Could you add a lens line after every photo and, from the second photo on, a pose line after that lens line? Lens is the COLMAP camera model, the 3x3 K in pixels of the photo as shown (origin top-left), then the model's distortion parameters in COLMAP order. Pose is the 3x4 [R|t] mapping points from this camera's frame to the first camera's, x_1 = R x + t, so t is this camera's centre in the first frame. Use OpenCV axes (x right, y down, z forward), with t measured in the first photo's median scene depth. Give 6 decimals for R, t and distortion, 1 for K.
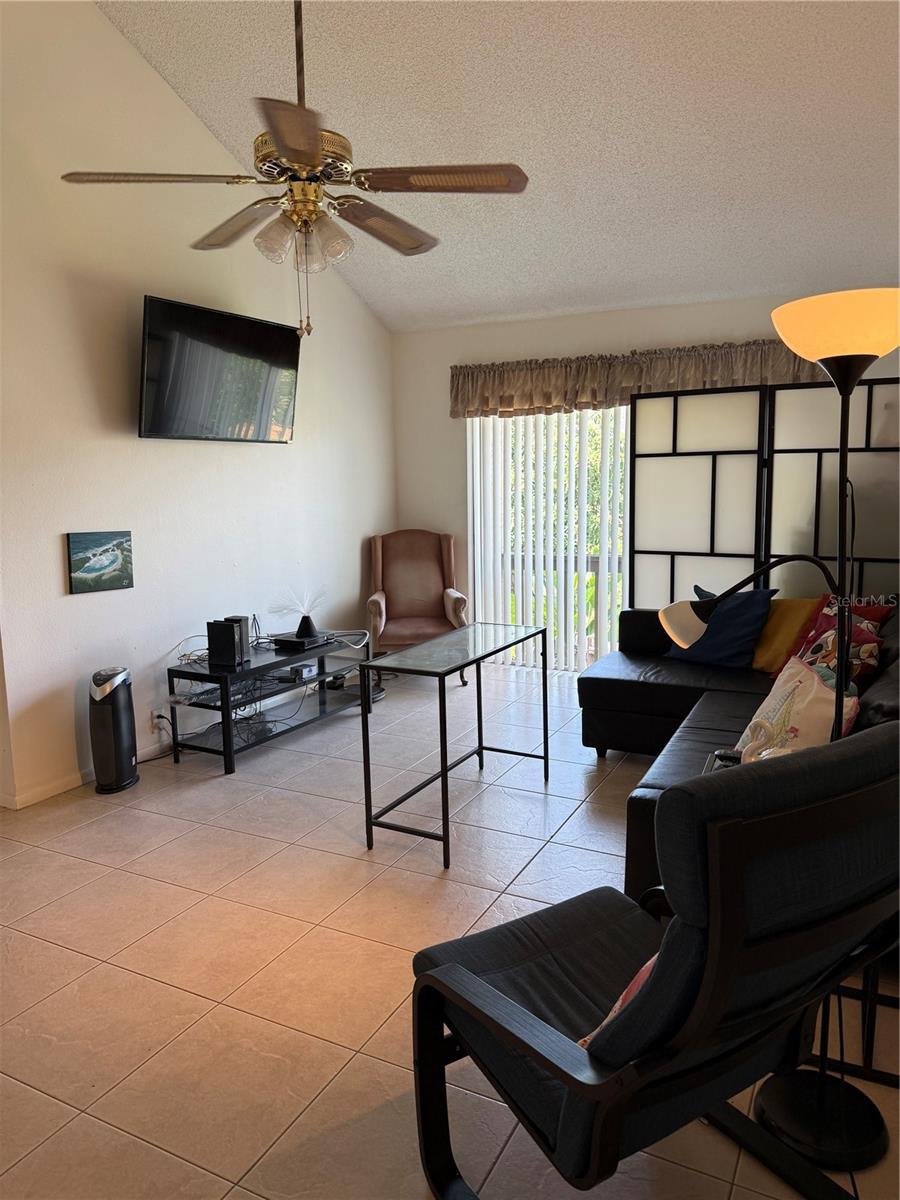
lens RADIAL K [[842.2, 0, 450.0], [0, 842.2, 600.0], [0, 0, 1]] dist [0.000846, -0.001311]
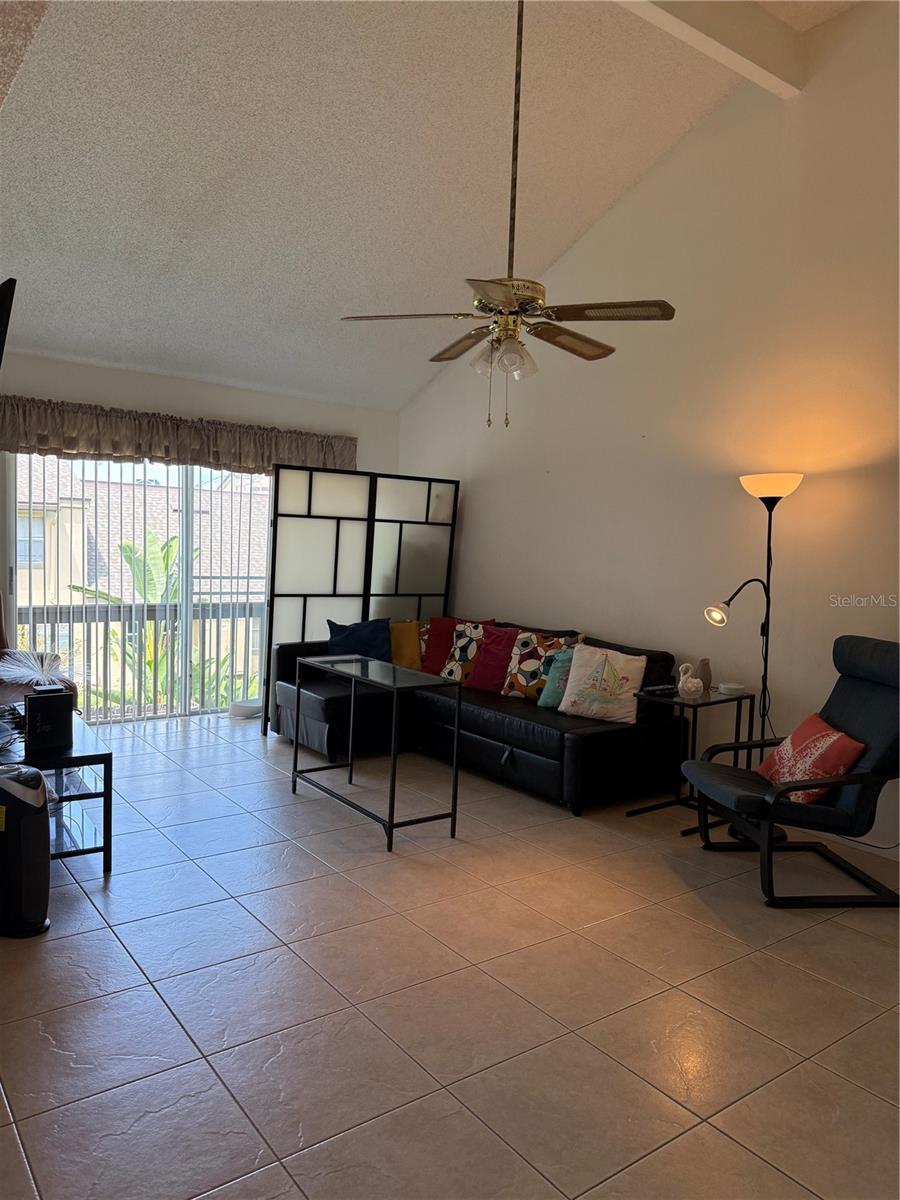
lens RADIAL K [[837.2, 0, 450.0], [0, 837.2, 600.0], [0, 0, 1]] dist [0.001182, 0.000246]
pose [[0.435022, -0.032236, 0.899843, -0.760011], [0.080420, 0.996756, -0.003171, -0.027930], [-0.896821, 0.073745, 0.436203, 0.273588]]
